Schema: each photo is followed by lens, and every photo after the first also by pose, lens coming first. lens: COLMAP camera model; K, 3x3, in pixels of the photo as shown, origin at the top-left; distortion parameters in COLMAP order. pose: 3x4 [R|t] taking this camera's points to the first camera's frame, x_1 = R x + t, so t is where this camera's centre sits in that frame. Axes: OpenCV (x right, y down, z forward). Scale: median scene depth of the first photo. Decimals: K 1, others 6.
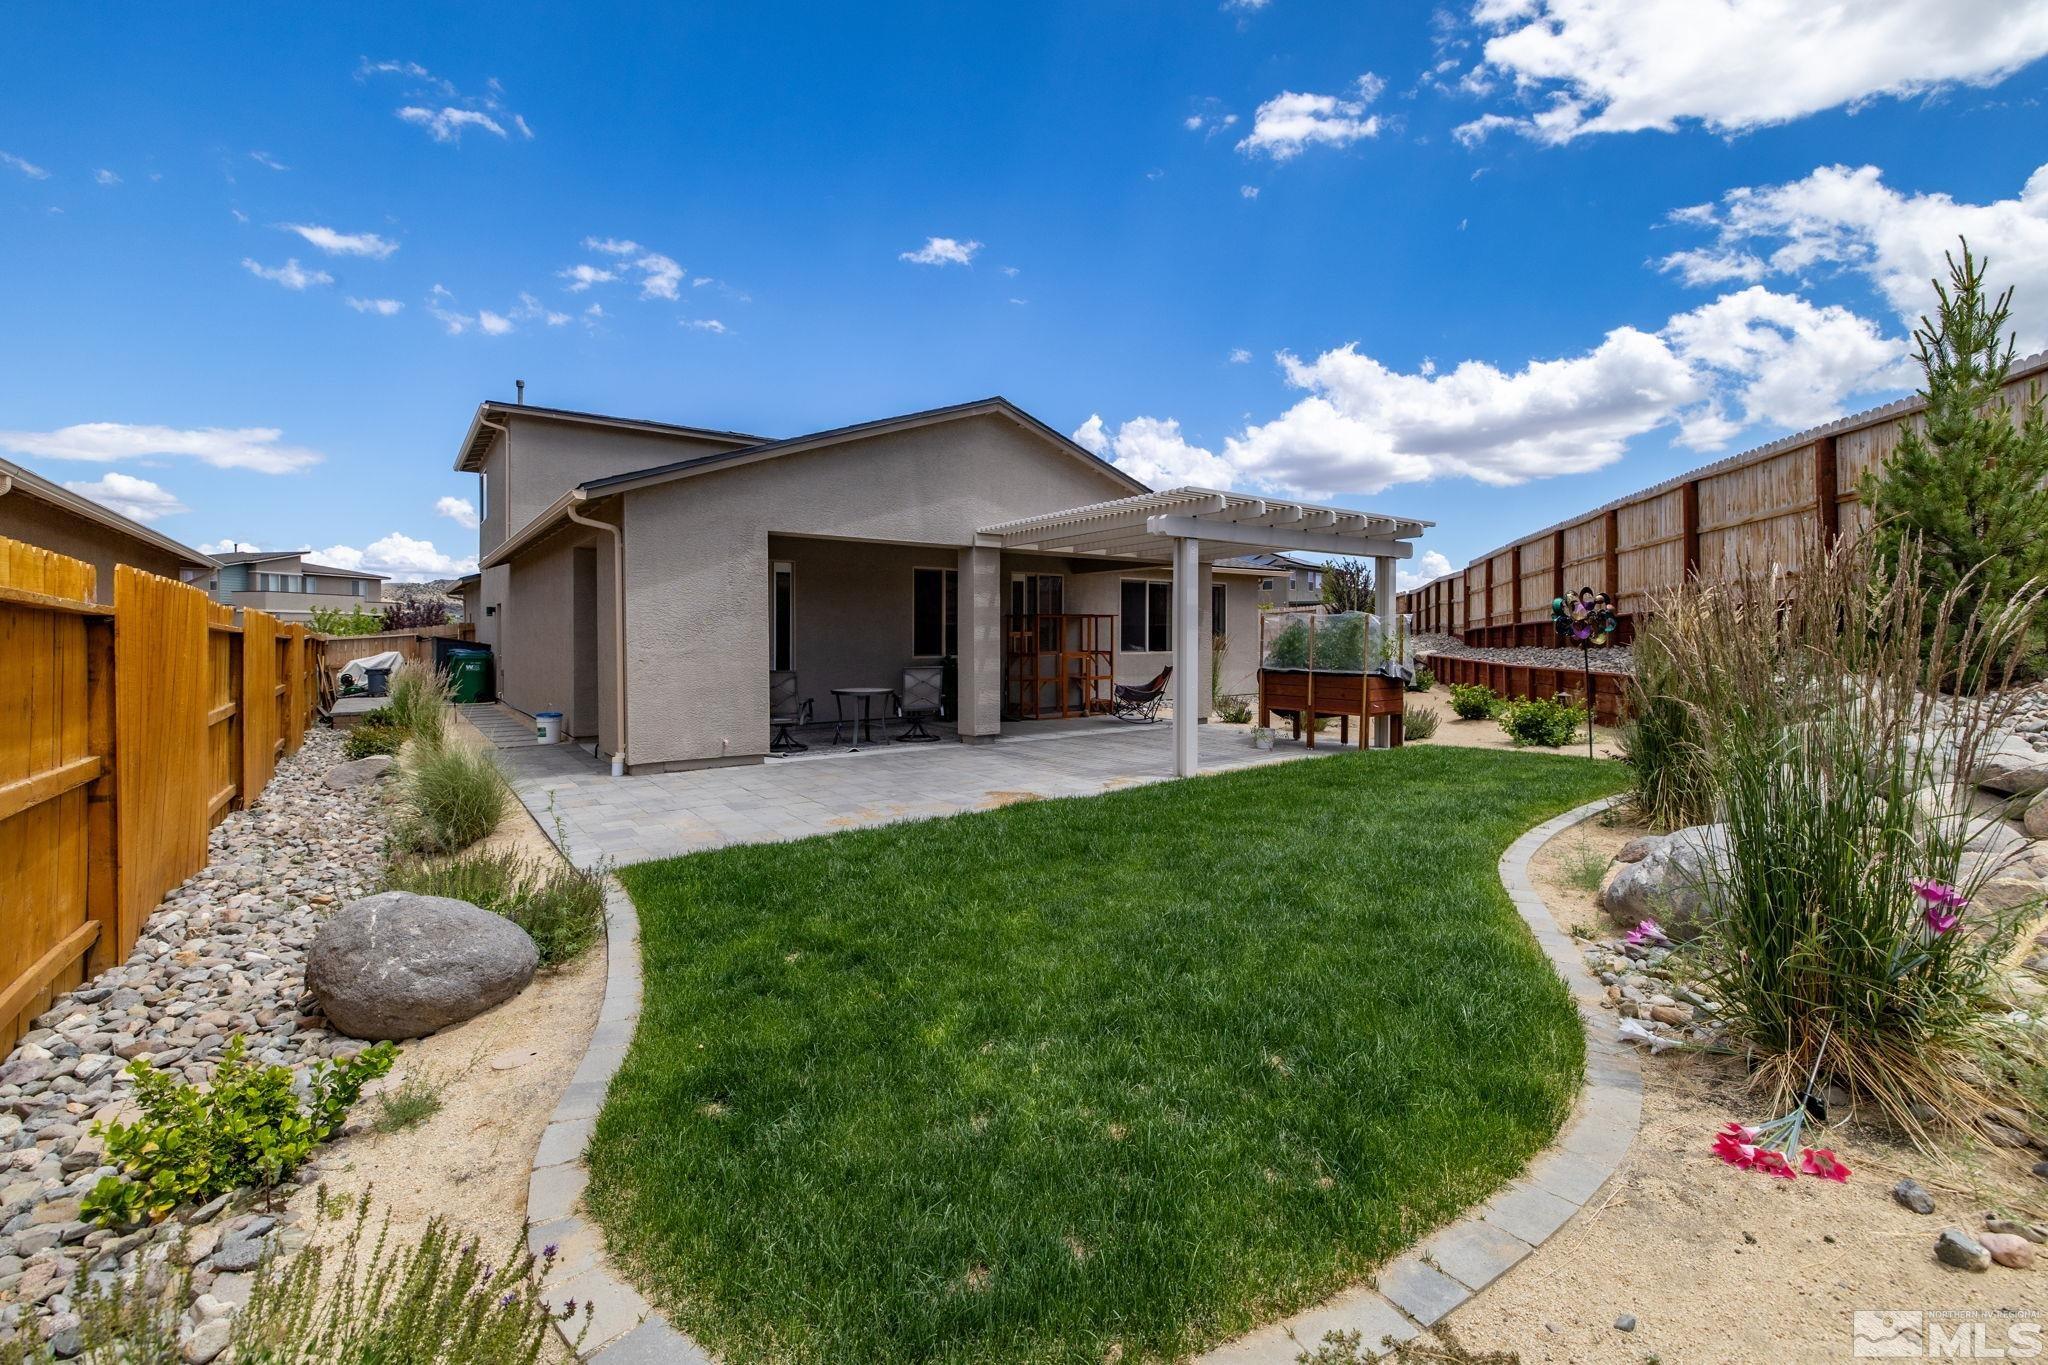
lens RADIAL K [[857.6, 0, 1023.5], [0, 857.6, 665.4], [0, 0, 1]] dist [-0.000628, -0.000085]
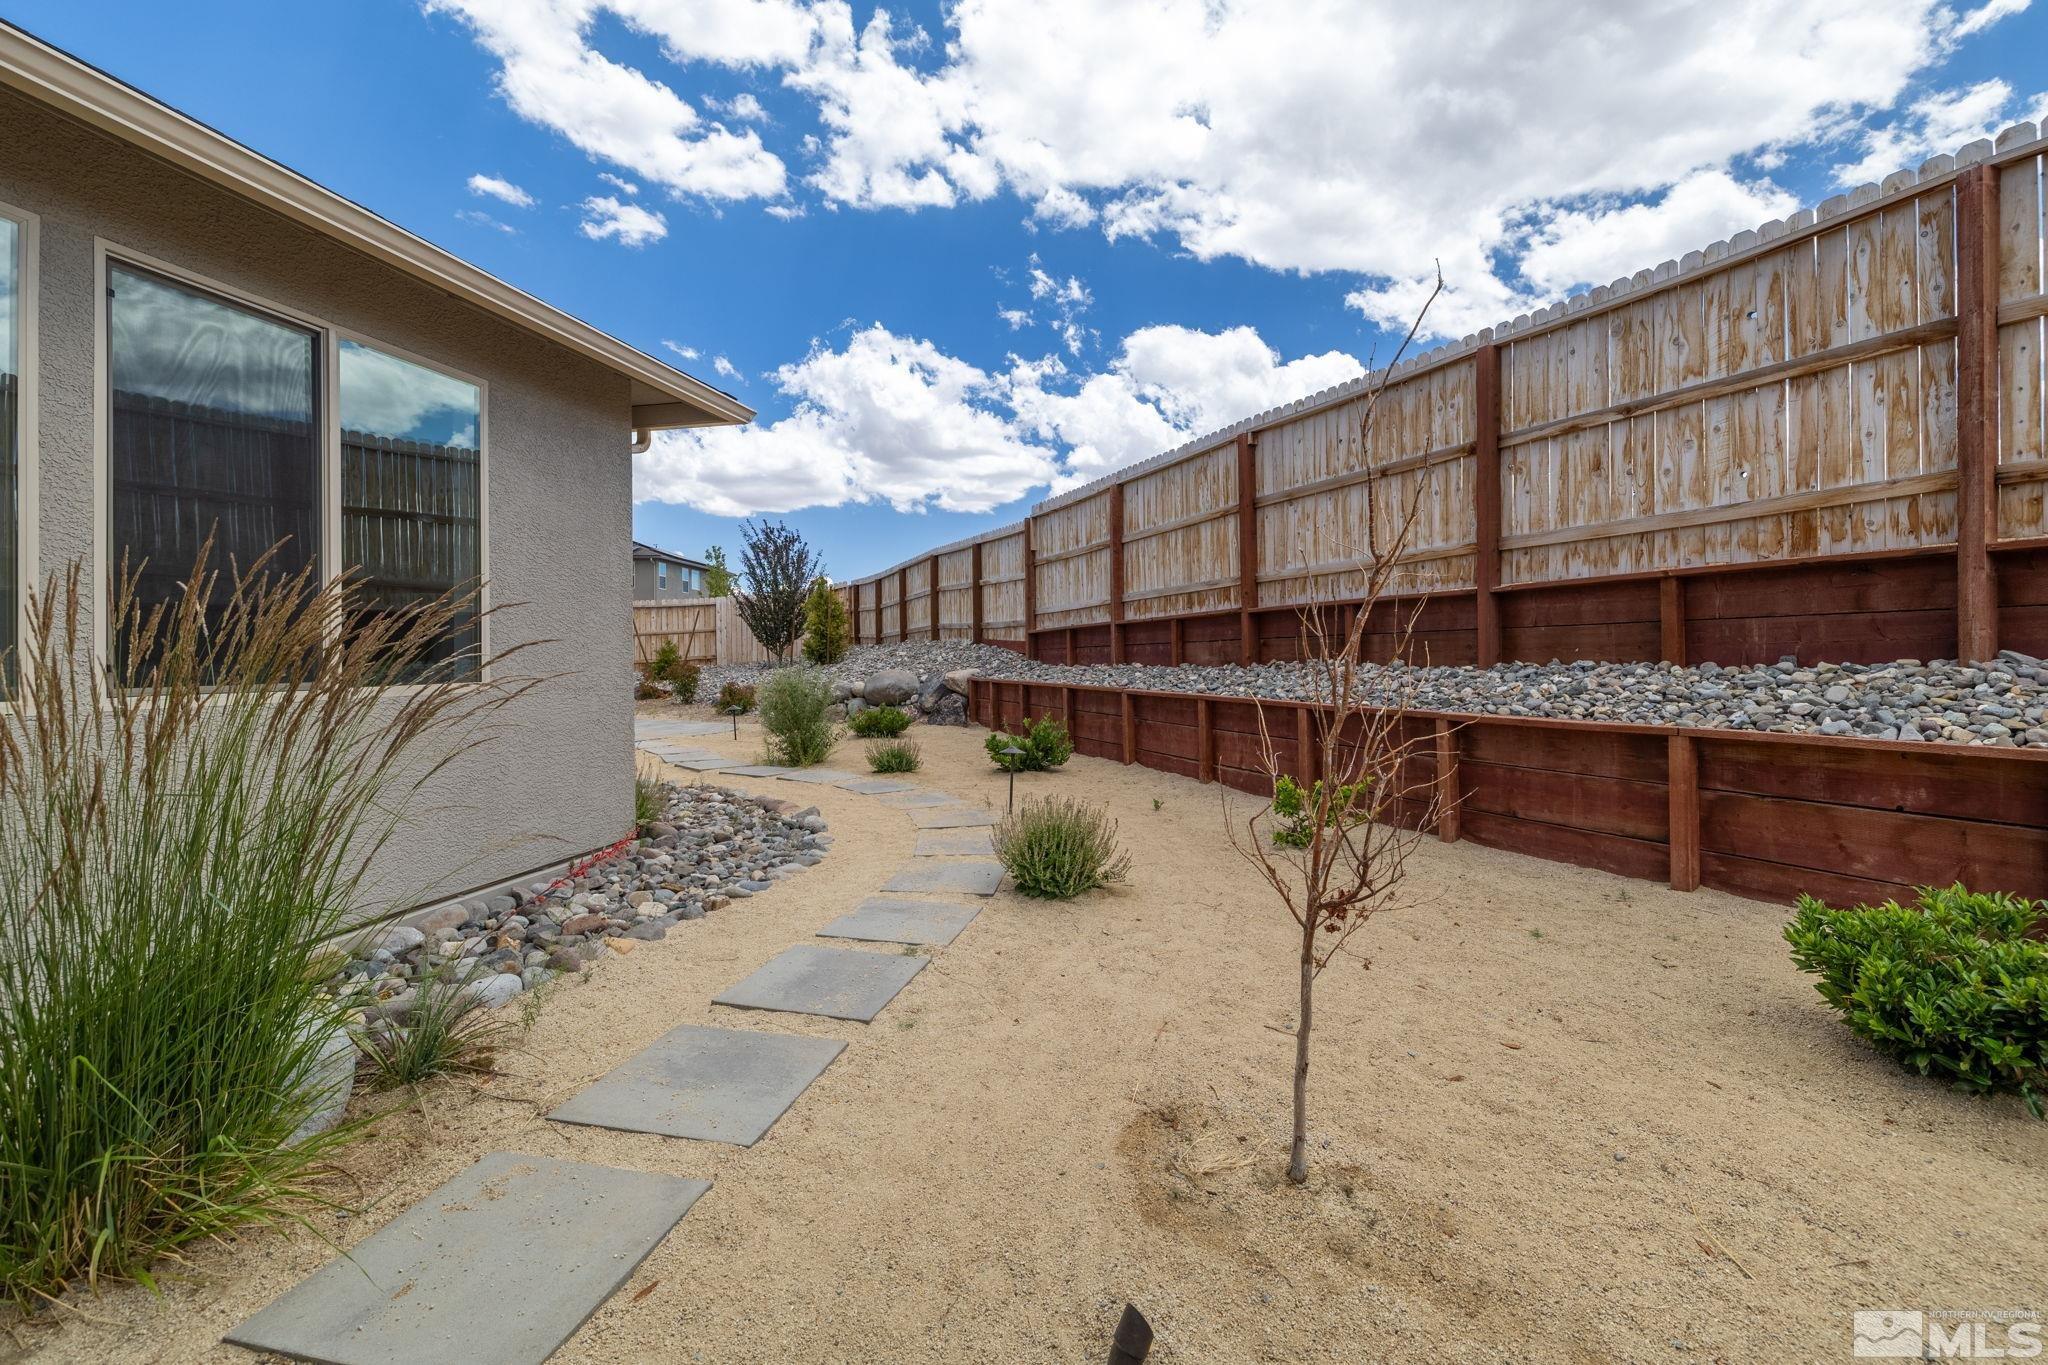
lens RADIAL K [[857.6, 0, 1023.5], [0, 857.6, 665.4], [0, 0, 1]] dist [-0.000628, -0.000085]
pose [[0.787712, -0.022970, 0.615615, 0.175364], [0.032839, 0.999449, -0.004728, -0.016805], [-0.615168, 0.023940, 0.788033, 0.567543]]
